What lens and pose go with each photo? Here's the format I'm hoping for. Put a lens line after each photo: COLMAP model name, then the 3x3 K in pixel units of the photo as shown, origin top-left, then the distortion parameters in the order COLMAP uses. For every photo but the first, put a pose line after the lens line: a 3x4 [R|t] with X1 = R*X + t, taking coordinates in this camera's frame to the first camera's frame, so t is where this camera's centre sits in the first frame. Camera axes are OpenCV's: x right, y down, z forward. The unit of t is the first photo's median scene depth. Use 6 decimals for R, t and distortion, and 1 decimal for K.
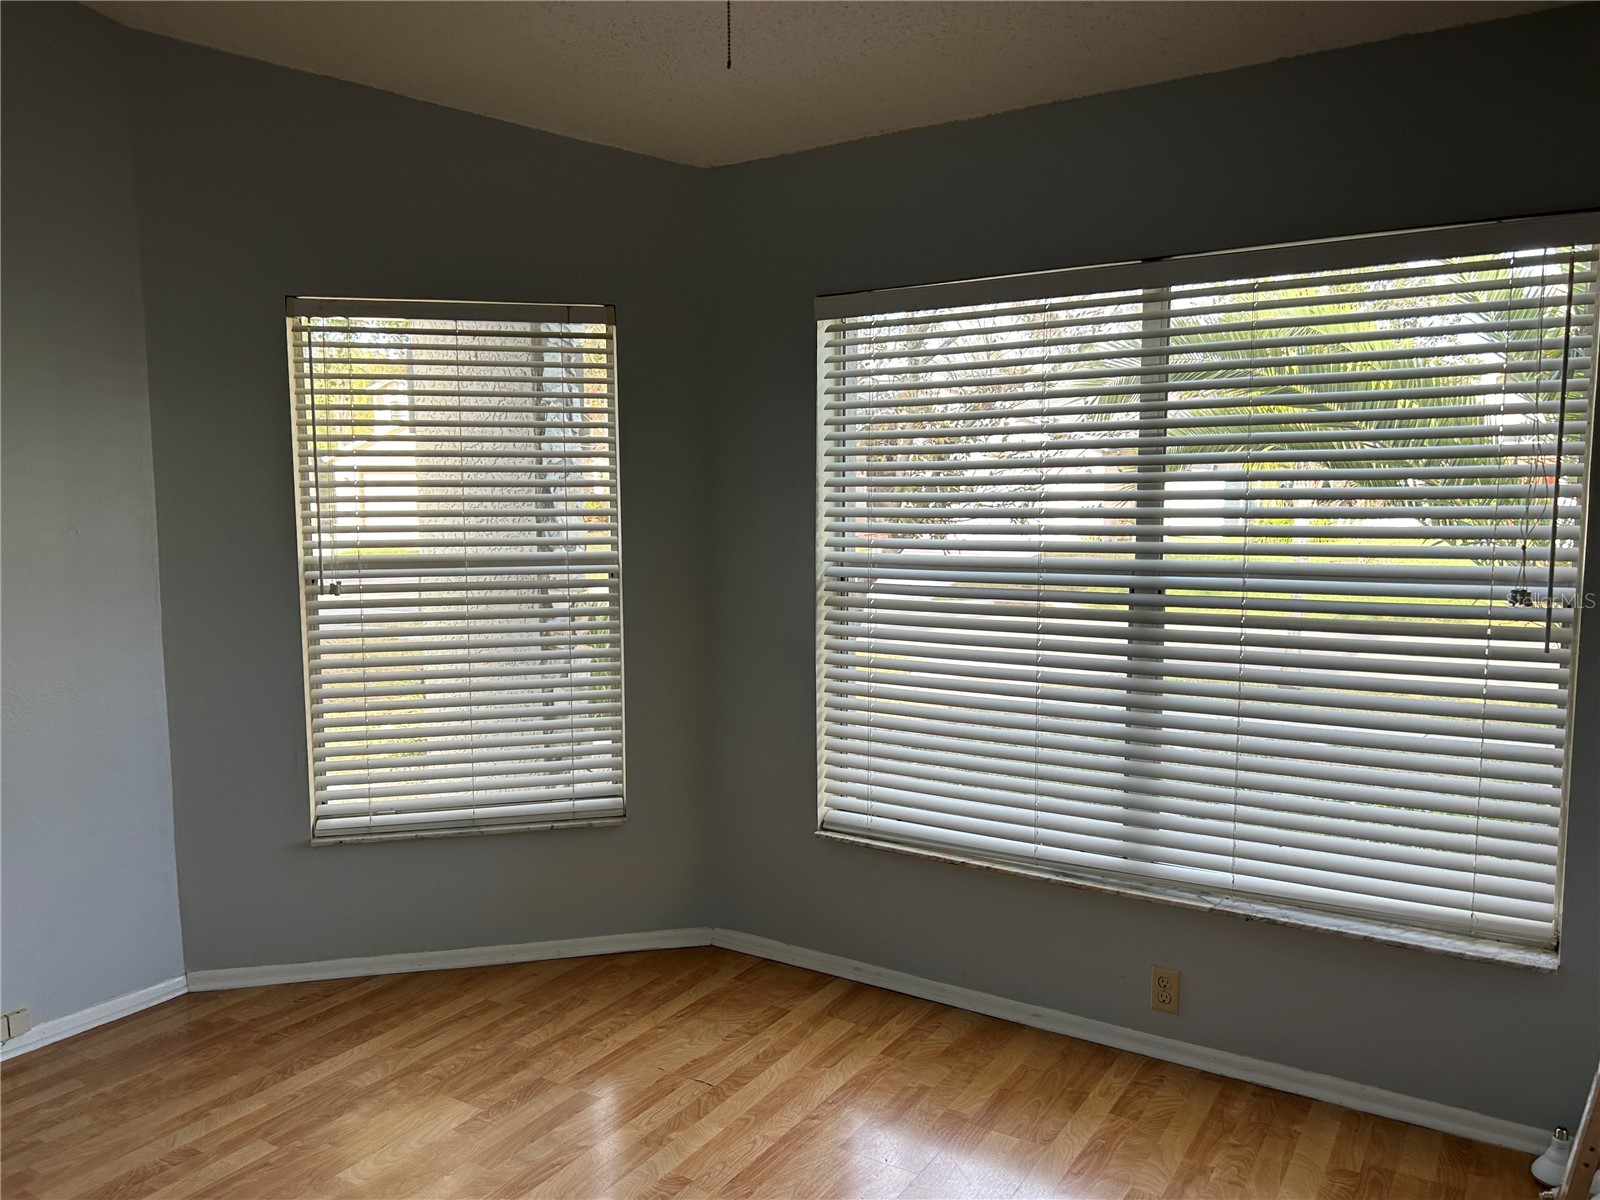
lens RADIAL K [[1213.9, 0, 799.7], [0, 1213.9, 592.7], [0, 0, 1]] dist [0.069245, -0.072659]
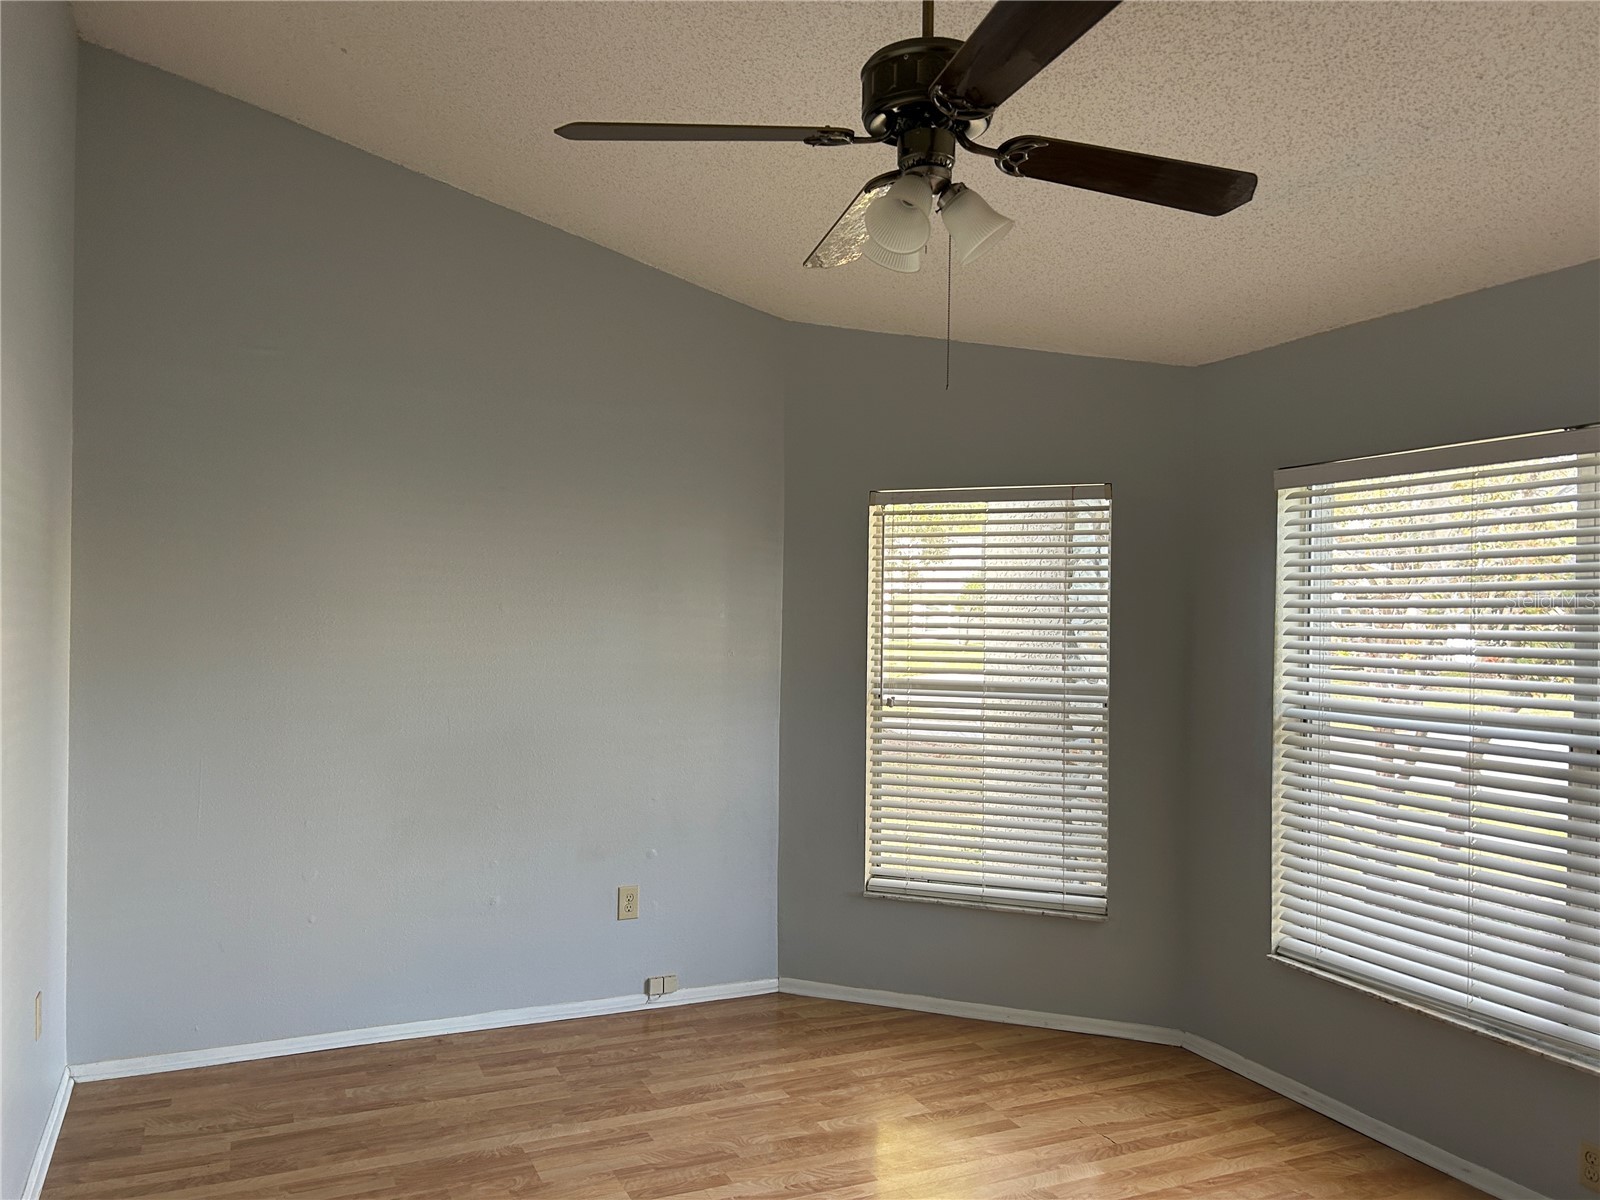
lens RADIAL K [[1213.9, 0, 844.4], [0, 1213.9, 581.4], [0, 0, 1]] dist [0.069245, -0.072659]
pose [[0.851280, 0.004037, -0.524696, 0.276545], [-0.070588, 0.991761, -0.106895, 0.011437], [0.519942, 0.128035, 0.844552, -0.168445]]
